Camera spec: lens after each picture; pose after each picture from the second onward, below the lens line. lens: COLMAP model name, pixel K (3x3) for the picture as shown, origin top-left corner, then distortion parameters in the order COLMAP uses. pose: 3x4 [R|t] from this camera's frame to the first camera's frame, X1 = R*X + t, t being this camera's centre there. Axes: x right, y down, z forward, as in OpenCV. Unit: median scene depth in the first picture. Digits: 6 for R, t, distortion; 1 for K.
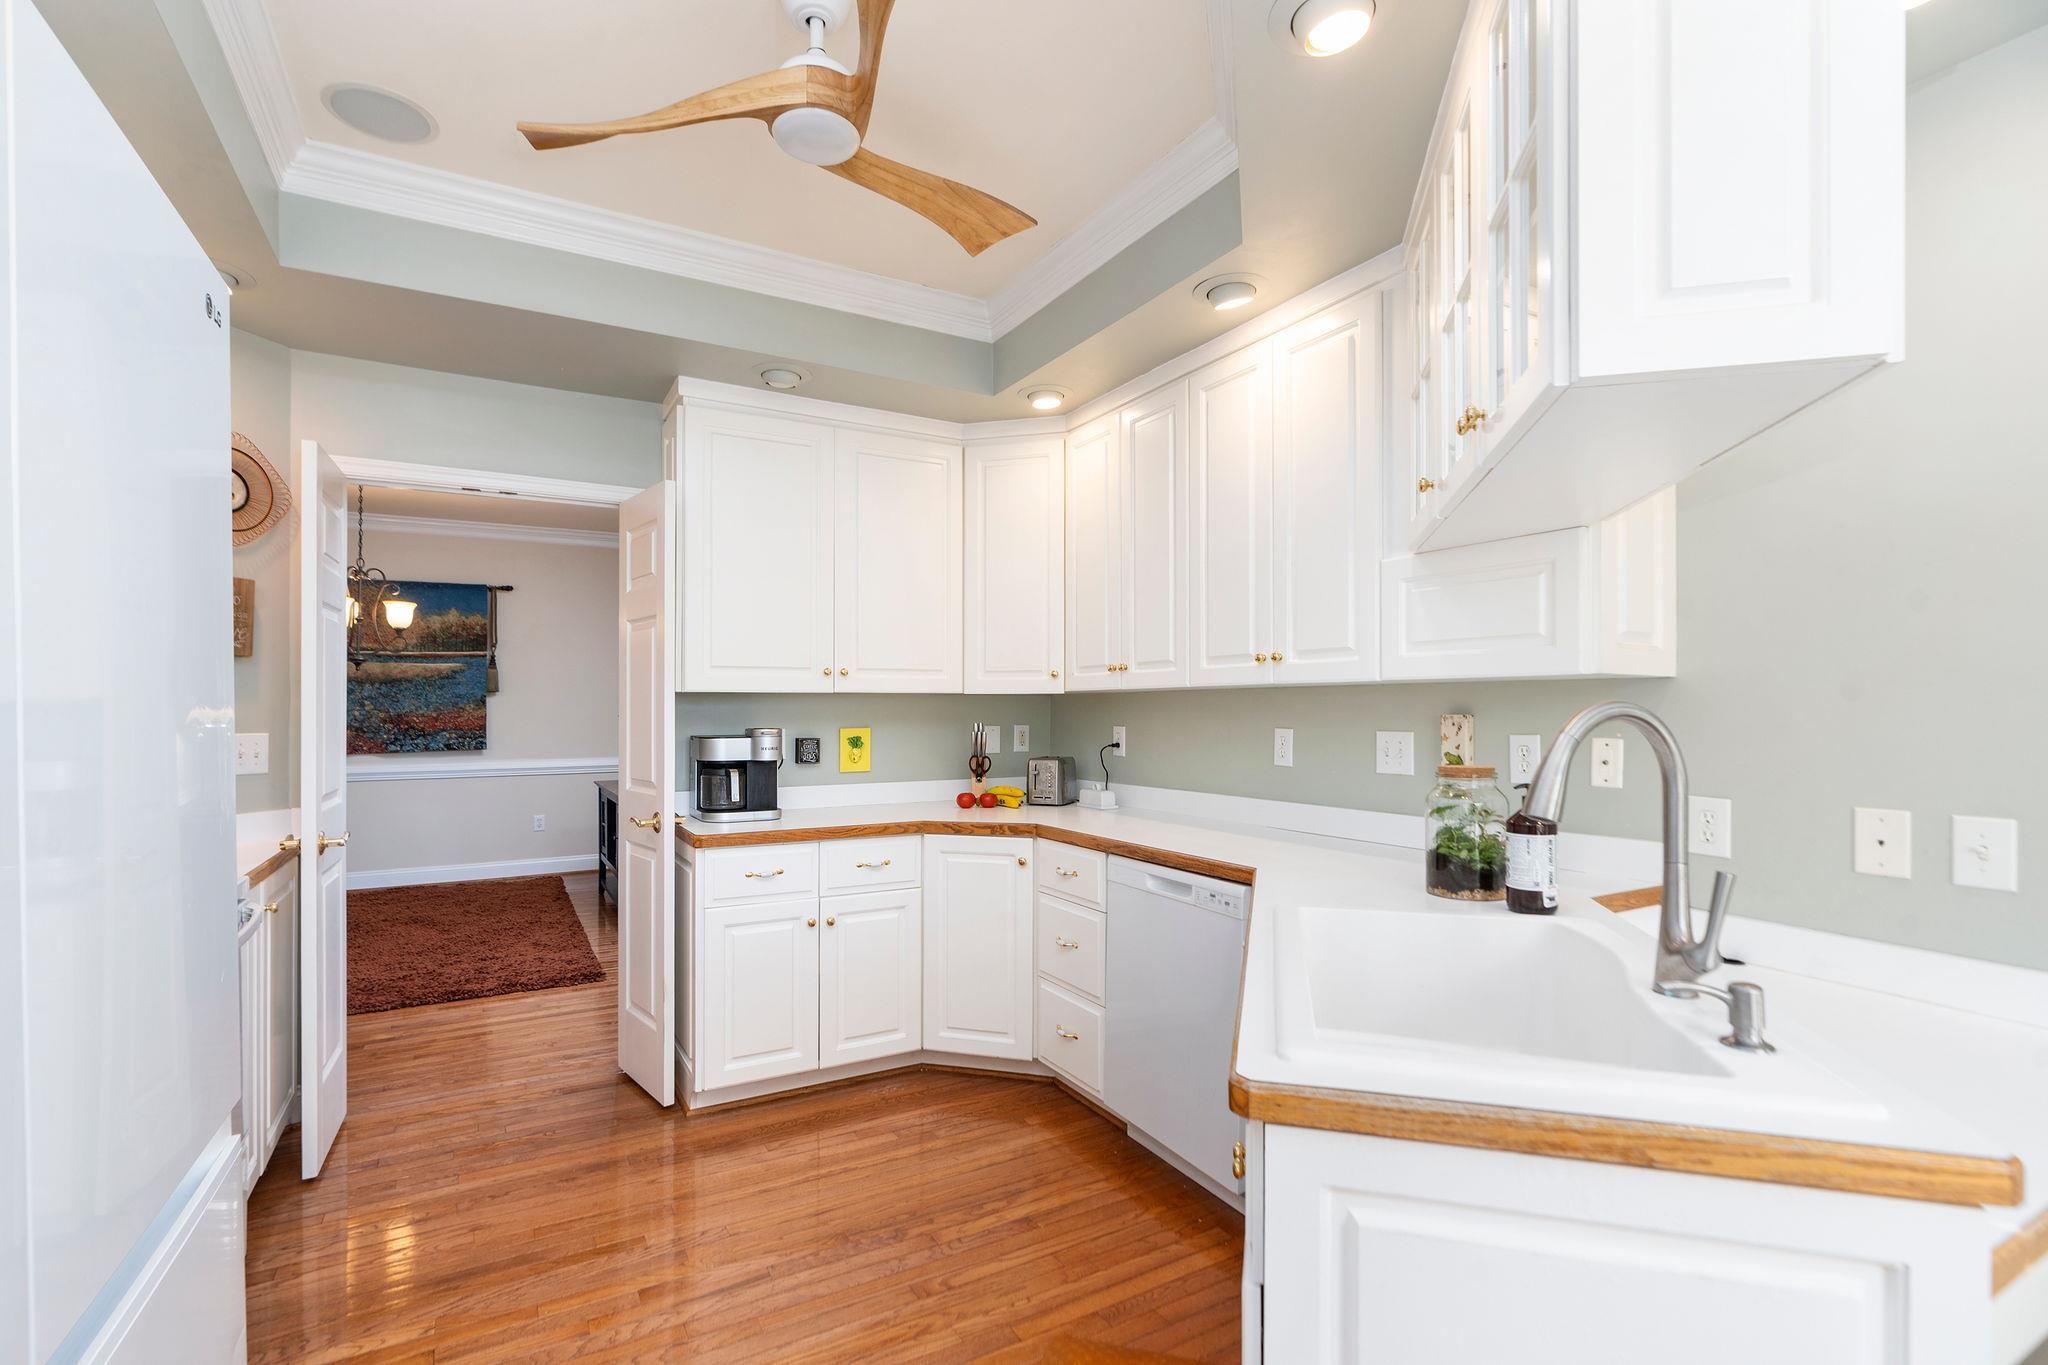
lens RADIAL K [[940.1, 0, 1019.2], [0, 940.1, 700.9], [0, 0, 1]] dist [-0.003002, 0.000233]
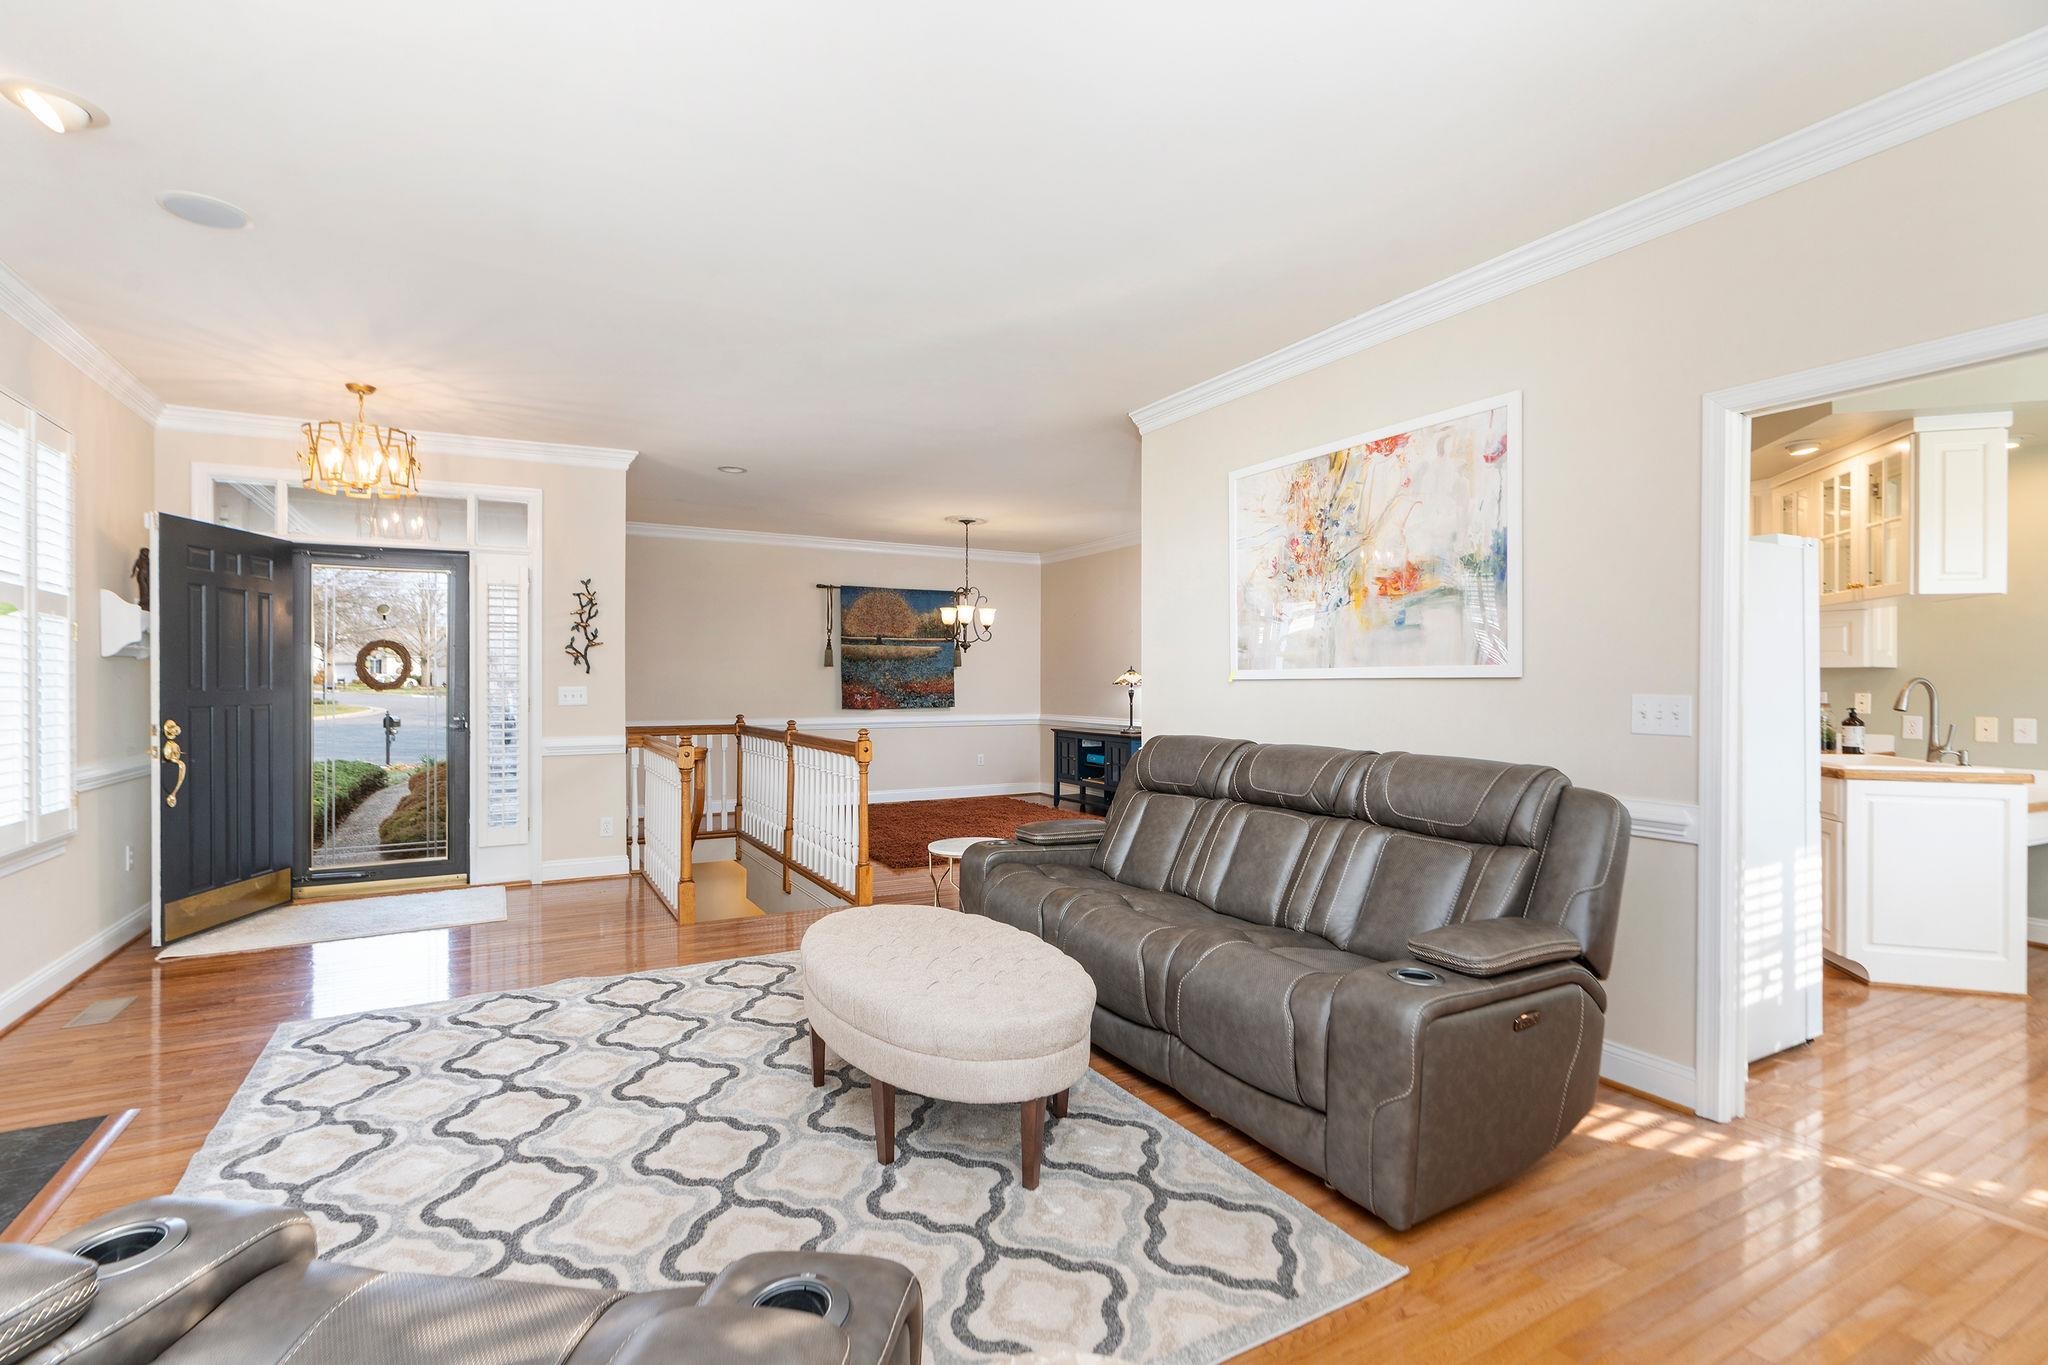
lens RADIAL K [[940.1, 0, 1029.1], [0, 940.1, 677.9], [0, 0, 1]] dist [-0.003002, 0.000233]
pose [[0.999899, 0.003722, -0.013721, -0.453766], [-0.003634, 0.999972, 0.006465, -0.001659], [0.013744, -0.006415, 0.999885, -0.438112]]
